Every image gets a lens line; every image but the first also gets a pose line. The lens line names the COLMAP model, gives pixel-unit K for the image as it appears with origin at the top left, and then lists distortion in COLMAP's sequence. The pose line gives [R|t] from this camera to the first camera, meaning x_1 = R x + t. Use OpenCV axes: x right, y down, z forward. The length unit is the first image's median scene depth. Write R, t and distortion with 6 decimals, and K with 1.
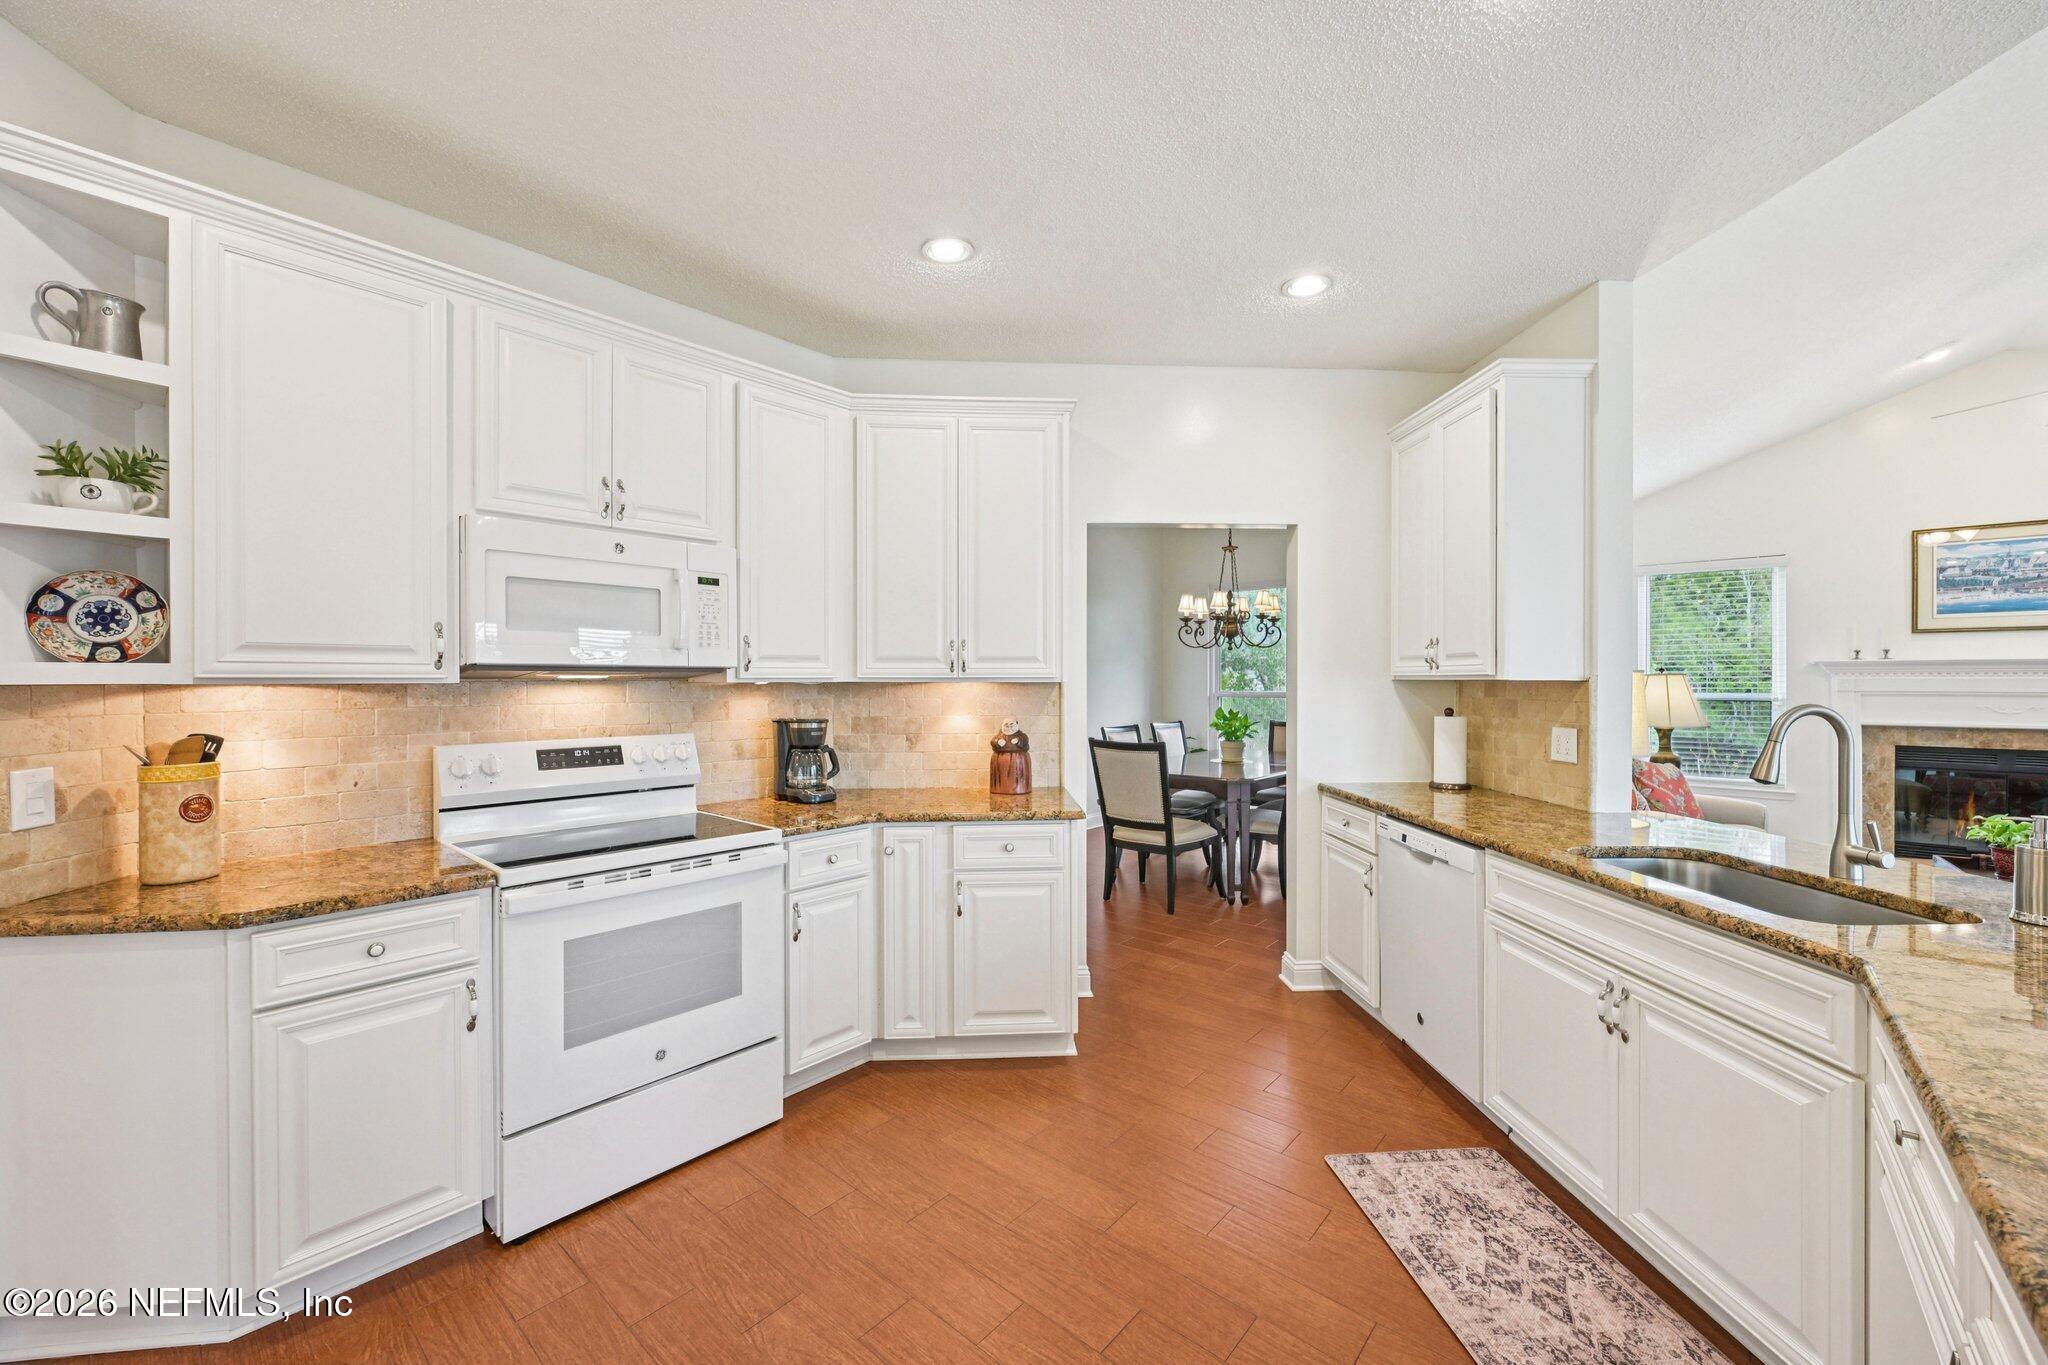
lens RADIAL K [[804.4, 0, 1021.0], [0, 804.4, 682.9], [0, 0, 1]] dist [0.000514, 0.000041]
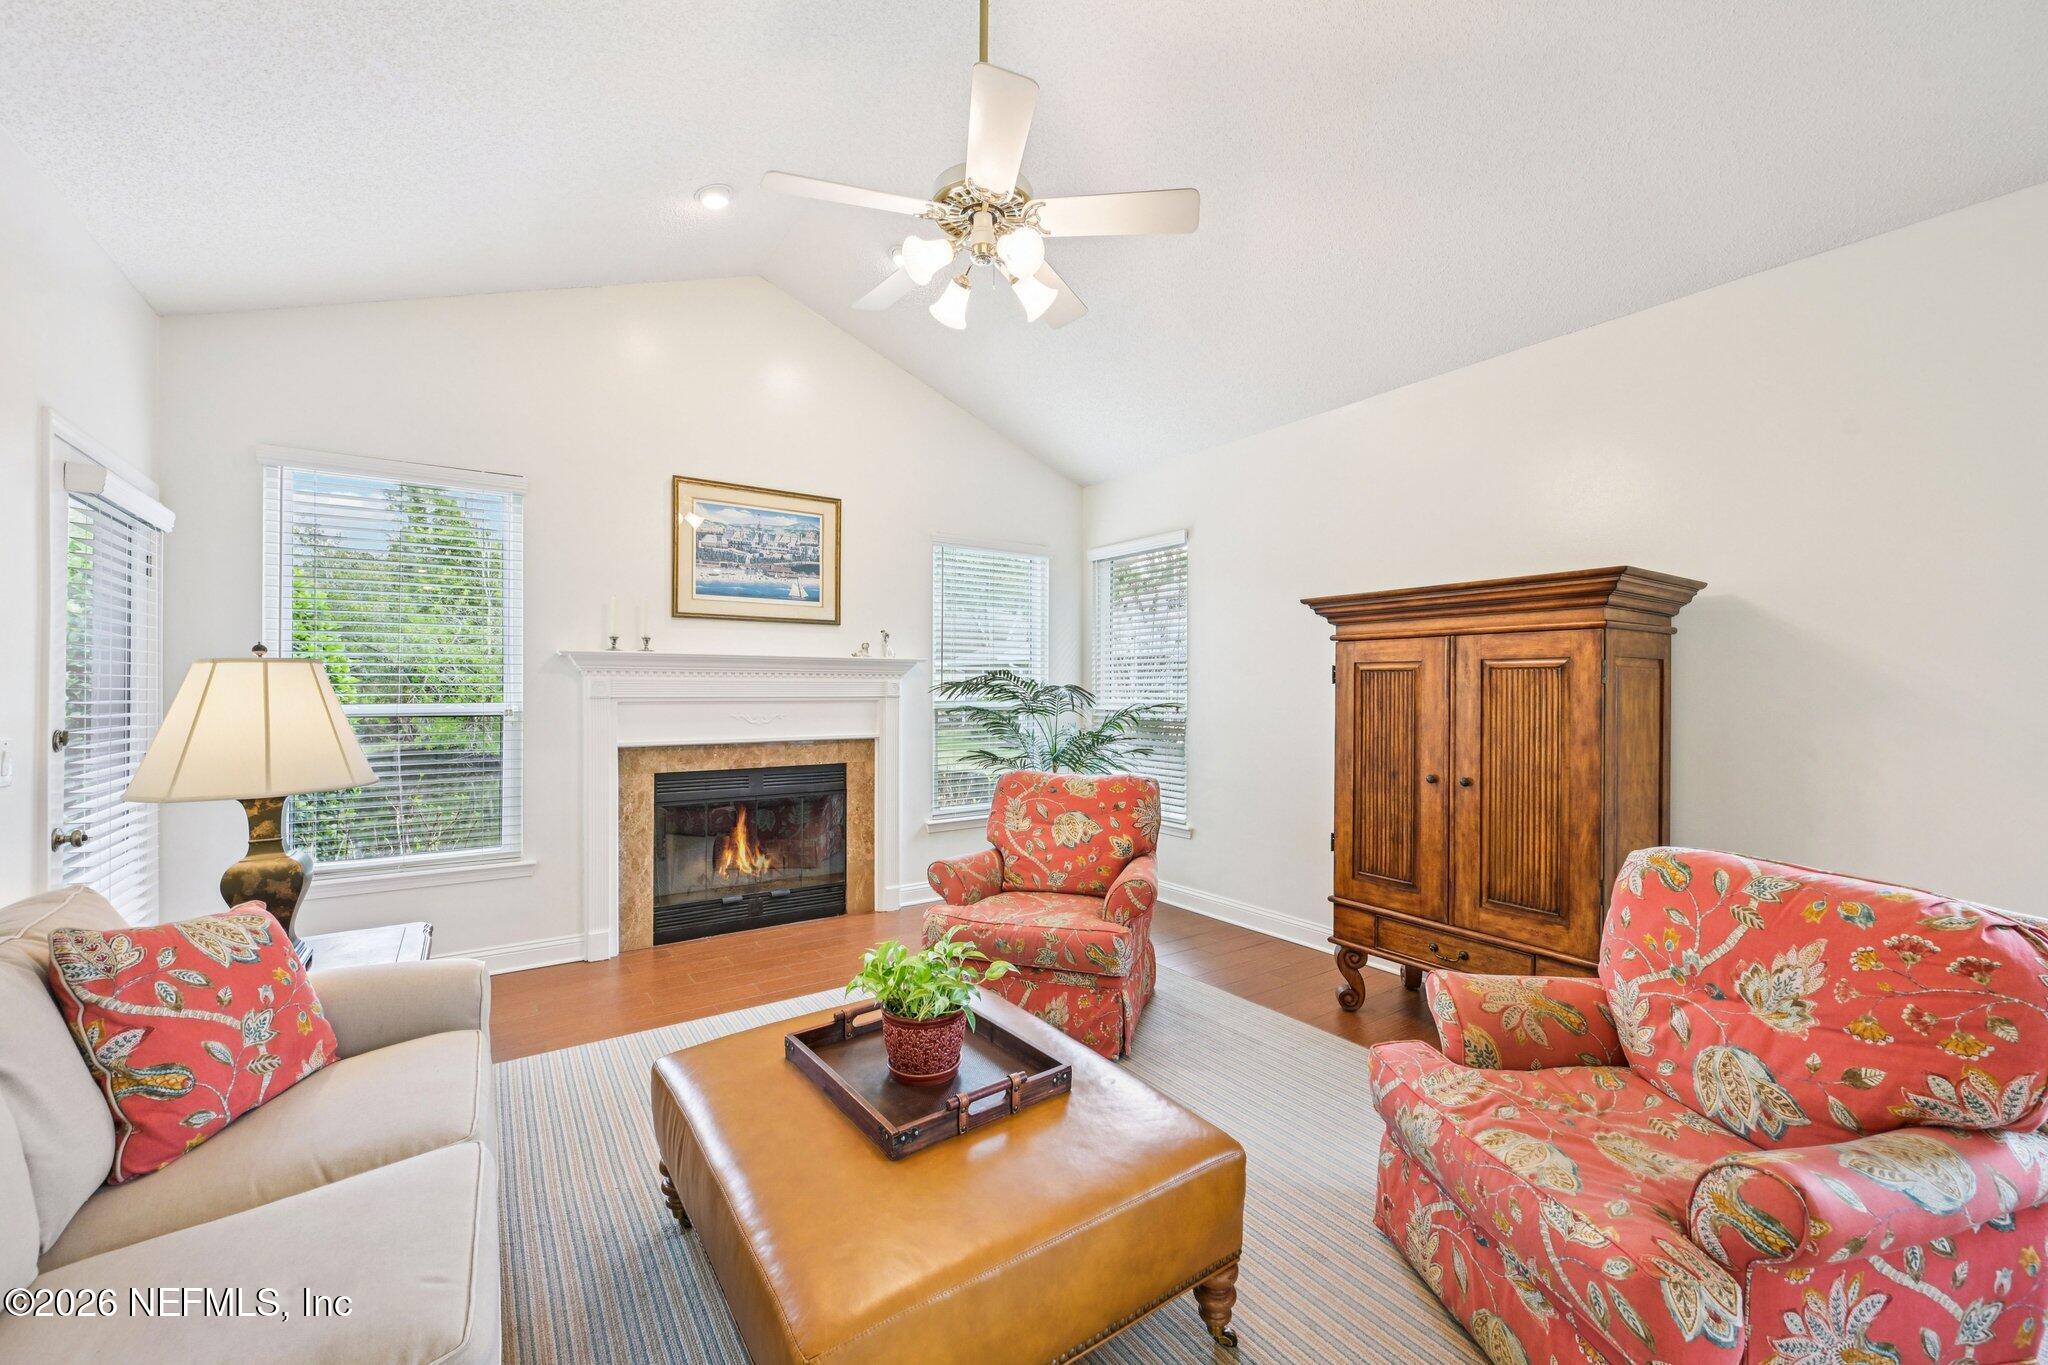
lens RADIAL K [[804.4, 0, 1031.5], [0, 804.4, 687.8], [0, 0, 1]] dist [0.000514, 0.000041]
pose [[0.240129, 0.002721, 0.970737, 0.490761], [-0.000226, 0.999996, -0.002747, 0.004024], [-0.970741, 0.000440, 0.240129, 0.521456]]
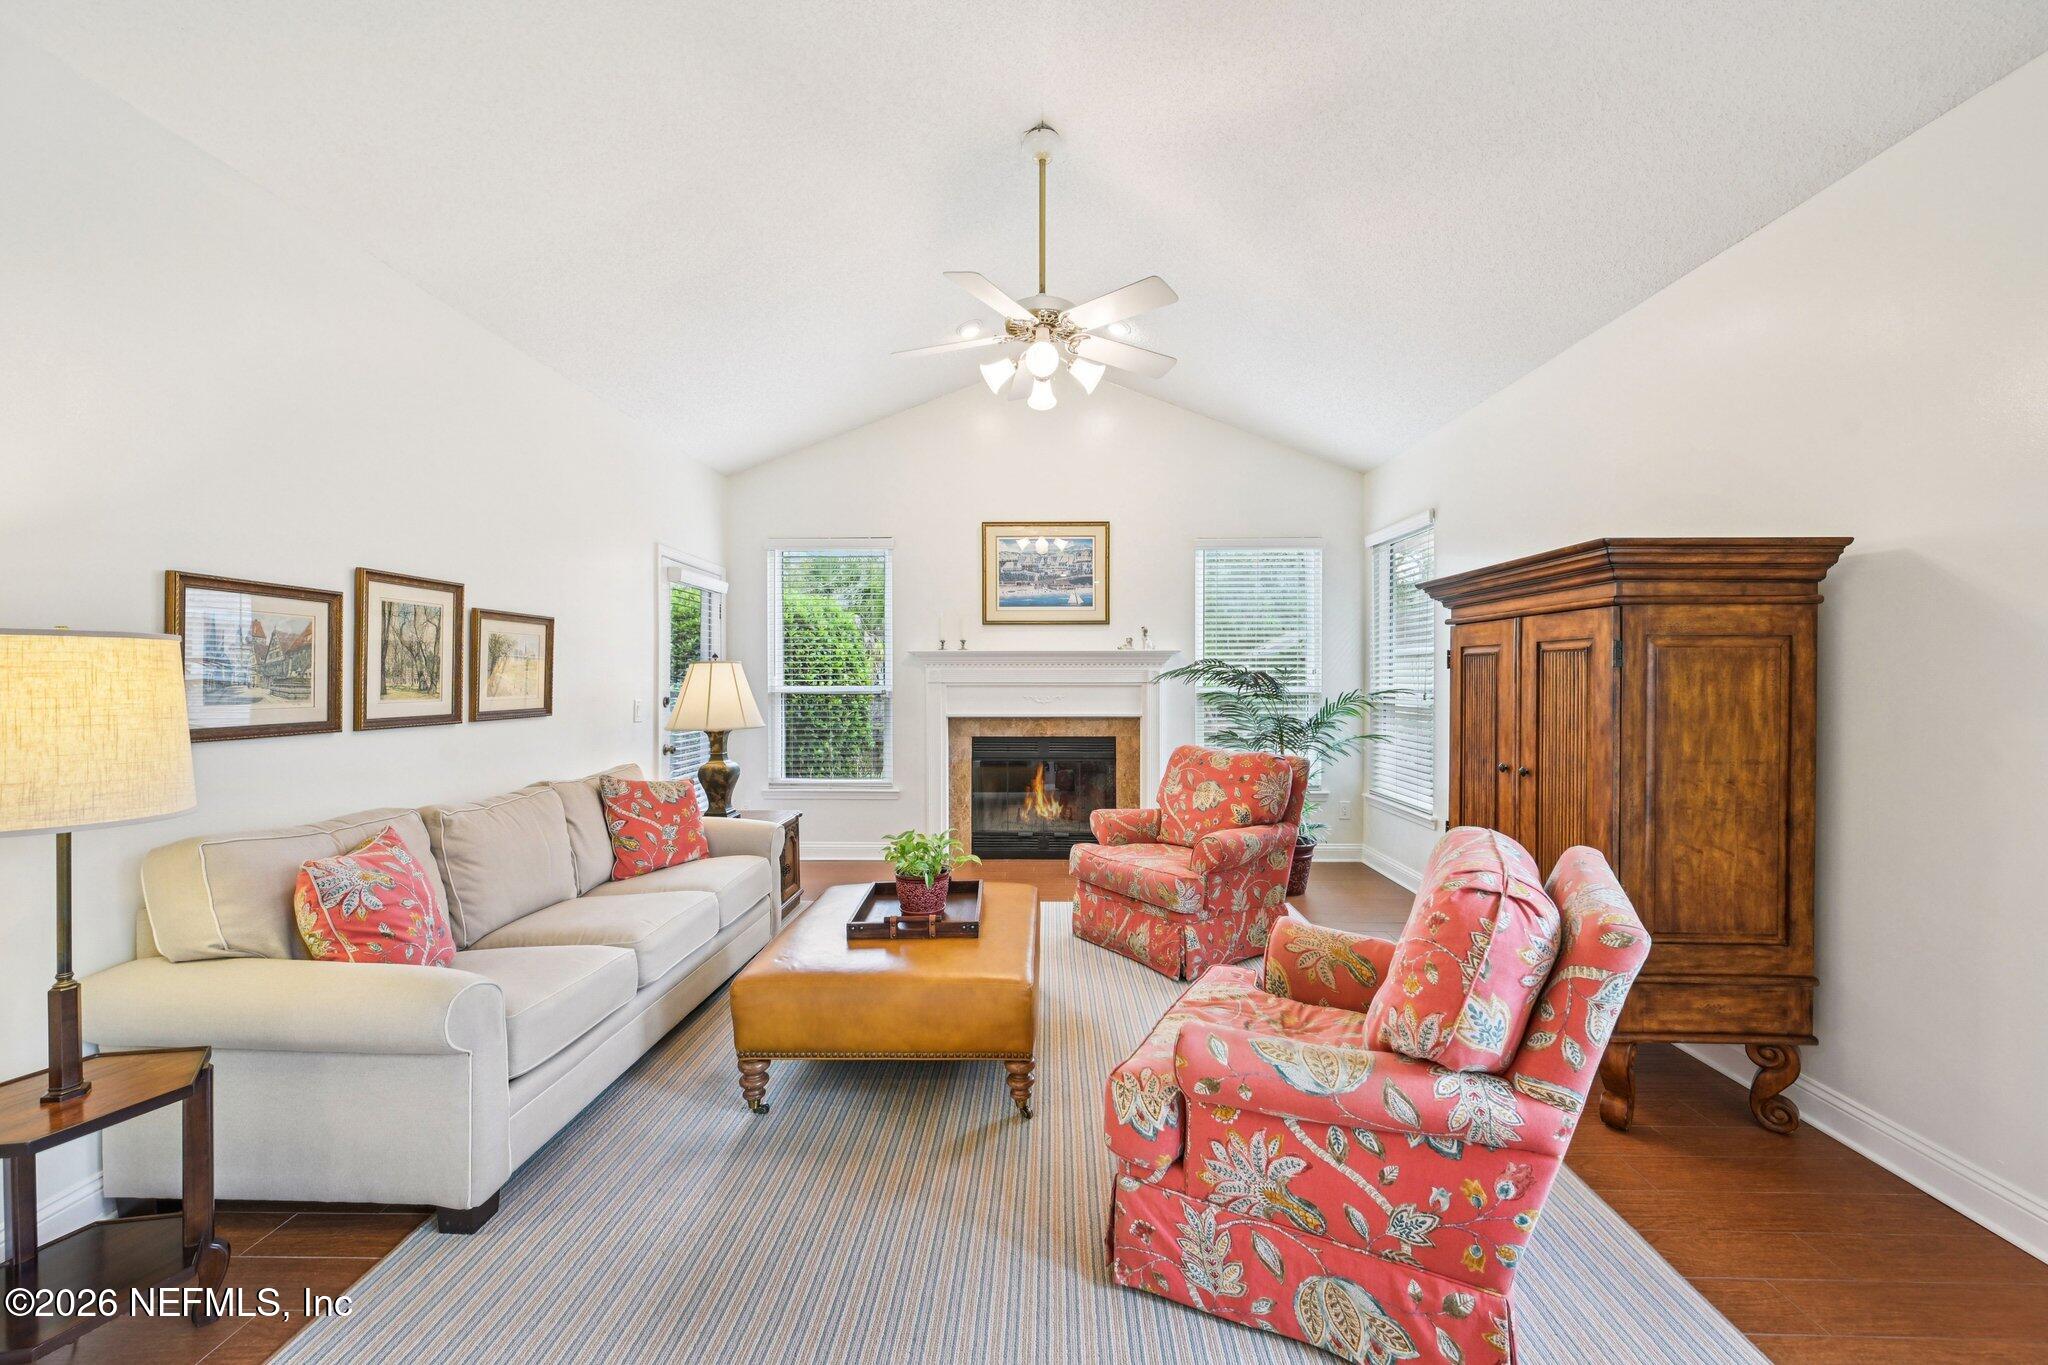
lens RADIAL K [[804.4, 0, 1034.4], [0, 804.4, 681.3], [0, 0, 1]] dist [0.000514, 0.000041]
pose [[0.762367, -0.003766, 0.647134, 0.515953], [0.002094, 0.999992, 0.003353, 0.005897], [-0.647142, -0.001201, 0.762369, 0.196477]]
